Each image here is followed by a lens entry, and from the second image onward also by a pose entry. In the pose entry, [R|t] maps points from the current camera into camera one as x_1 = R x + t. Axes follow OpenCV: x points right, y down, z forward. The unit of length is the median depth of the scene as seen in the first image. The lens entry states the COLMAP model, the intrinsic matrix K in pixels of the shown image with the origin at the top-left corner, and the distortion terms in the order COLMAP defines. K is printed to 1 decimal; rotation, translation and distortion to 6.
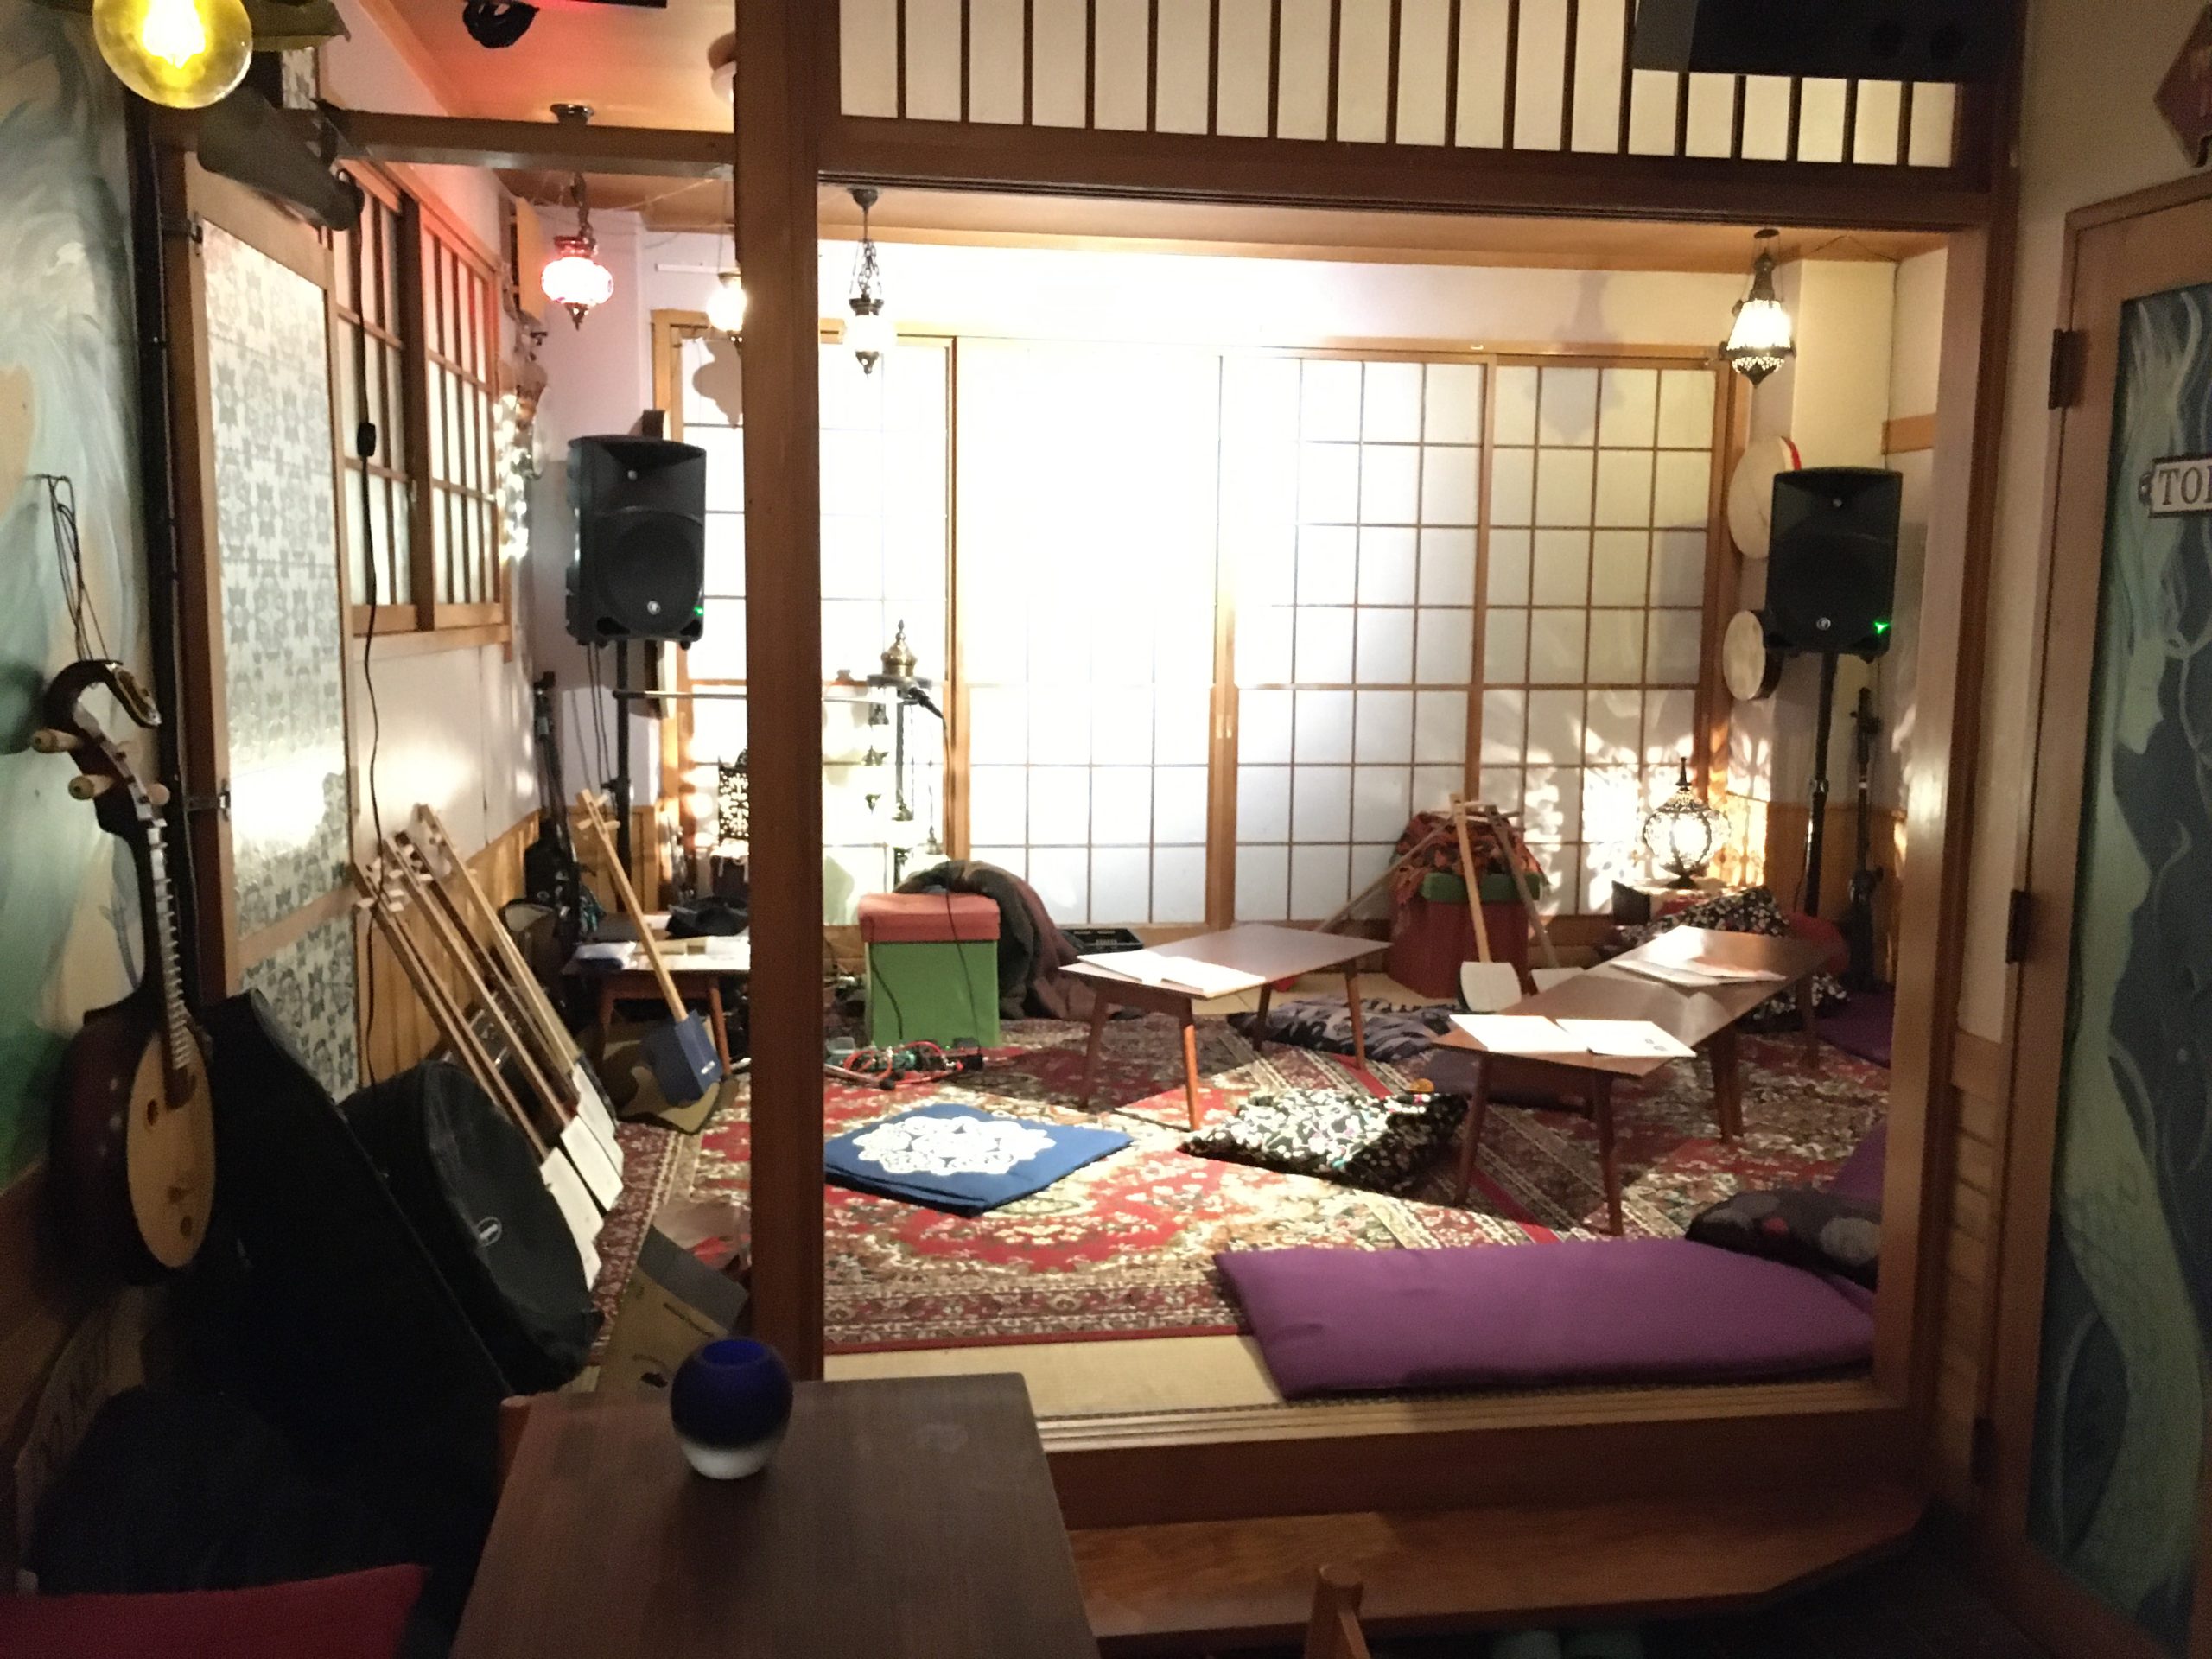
lens RADIAL K [[1880.6, 0, 1104.7], [0, 1880.6, 834.3], [0, 0, 1]] dist [0.054713, -0.000572]
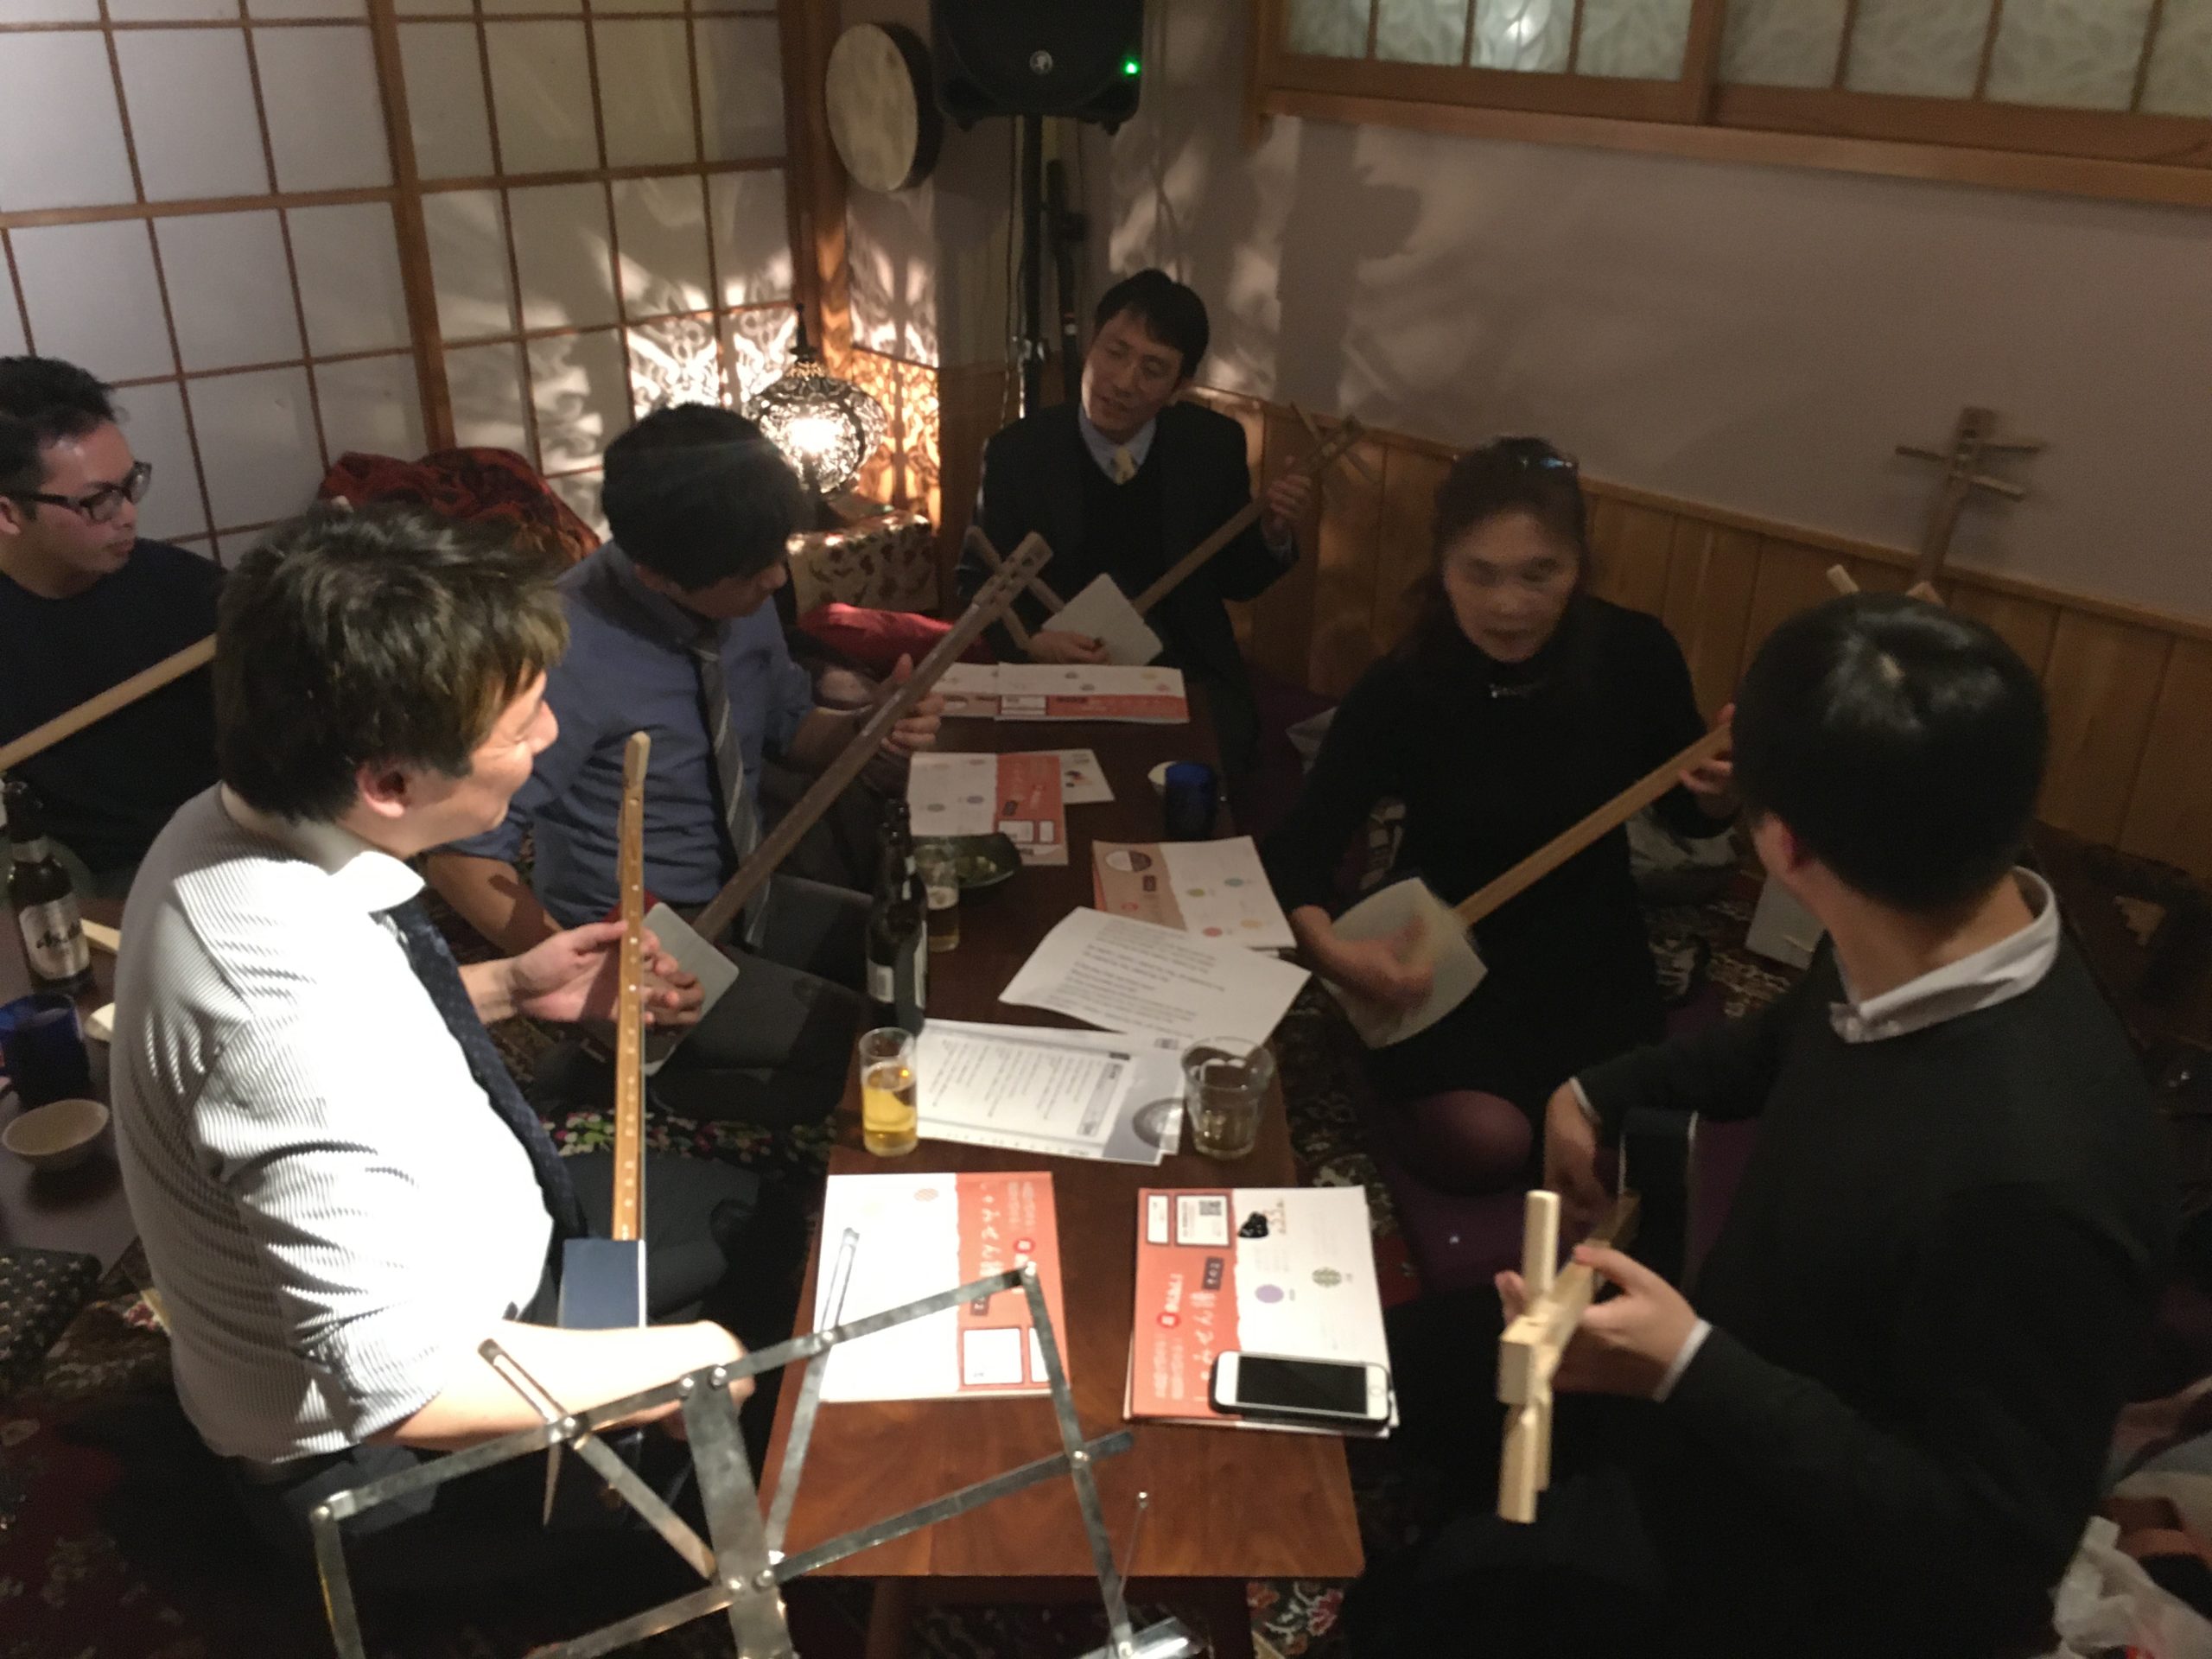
lens RADIAL K [[1880.6, 0, 1113.3], [0, 1880.6, 822.2], [0, 0, 1]] dist [0.054713, -0.000572]
pose [[0.822411, -0.240231, 0.515684, 0.047000], [0.060326, 0.938182, 0.340844, -0.081022], [-0.565687, -0.249205, 0.786063, 0.437882]]
